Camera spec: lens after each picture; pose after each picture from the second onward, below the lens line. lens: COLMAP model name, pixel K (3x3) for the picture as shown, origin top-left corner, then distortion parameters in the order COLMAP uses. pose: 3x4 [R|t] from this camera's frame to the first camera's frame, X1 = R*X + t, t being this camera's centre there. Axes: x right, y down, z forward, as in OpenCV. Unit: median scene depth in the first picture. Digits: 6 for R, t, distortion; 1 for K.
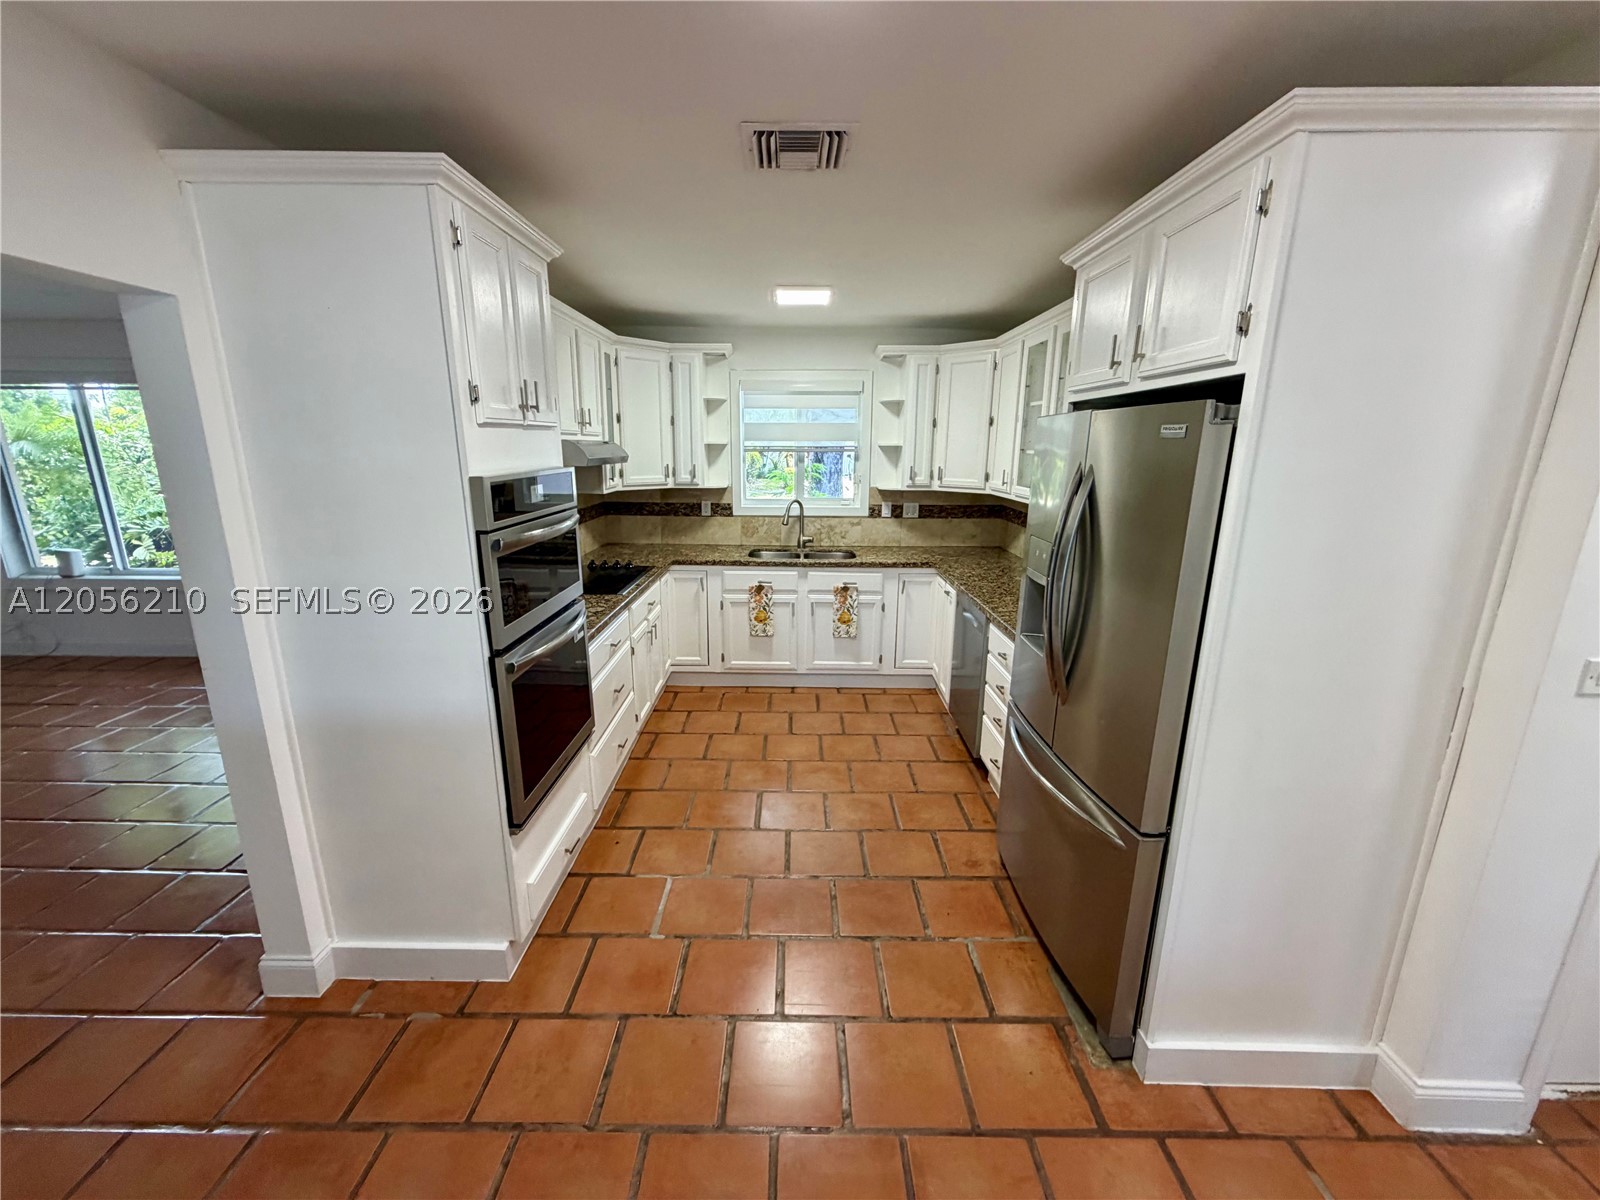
lens RADIAL K [[641.5, 0, 796.6], [0, 641.5, 601.2], [0, 0, 1]] dist [0.000045, -0.000279]
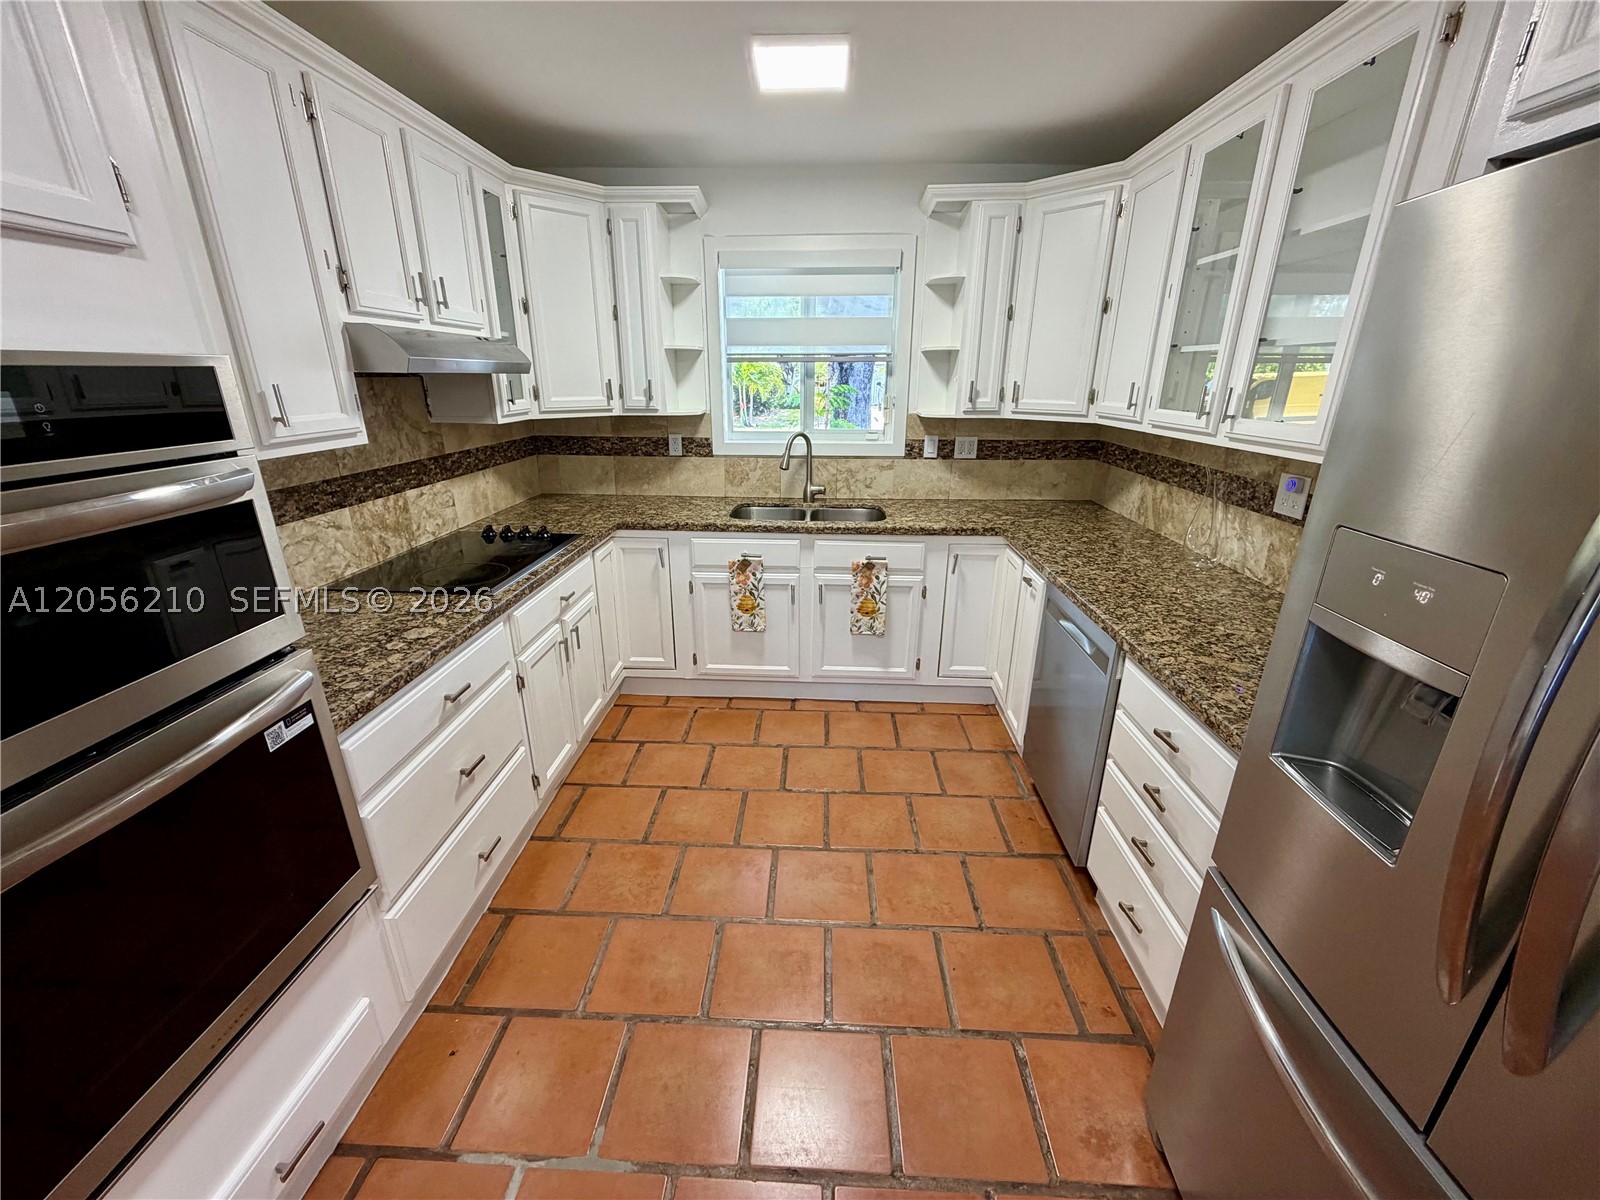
lens RADIAL K [[641.5, 0, 795.0], [0, 641.5, 601.6], [0, 0, 1]] dist [0.000045, -0.000279]
pose [[0.999027, 0.010370, -0.042866, 0.026915], [-0.005972, 0.994820, 0.101479, -0.050564], [0.043697, -0.101124, 0.993914, 0.316389]]
